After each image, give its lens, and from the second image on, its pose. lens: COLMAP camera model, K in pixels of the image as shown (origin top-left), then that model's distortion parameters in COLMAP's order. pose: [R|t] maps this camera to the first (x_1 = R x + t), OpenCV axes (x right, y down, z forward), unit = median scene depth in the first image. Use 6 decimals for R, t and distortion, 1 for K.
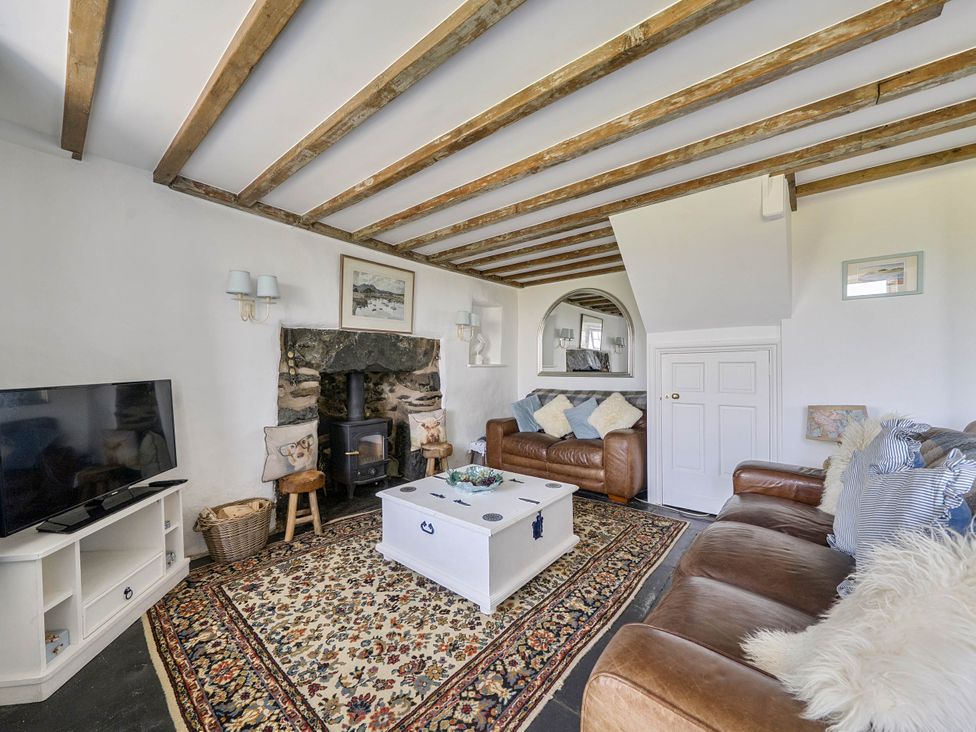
lens RADIAL K [[383.8, 0, 485.3], [0, 383.8, 370.7], [0, 0, 1]] dist [-0.000168, -0.000040]
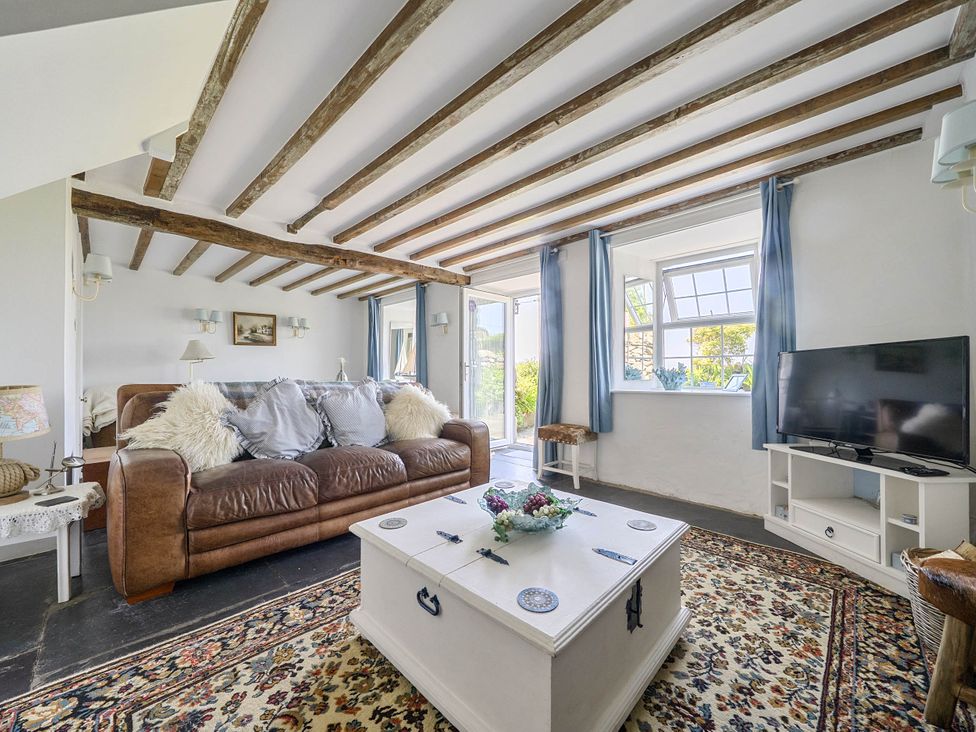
lens RADIAL K [[383.8, 0, 490.2], [0, 383.8, 371.1], [0, 0, 1]] dist [-0.000168, -0.000040]
pose [[-0.997564, 0.009989, 0.069037, -0.013368], [0.009875, 0.999949, -0.001998, 0.081387], [-0.069054, -0.001311, -0.997612, 1.832941]]
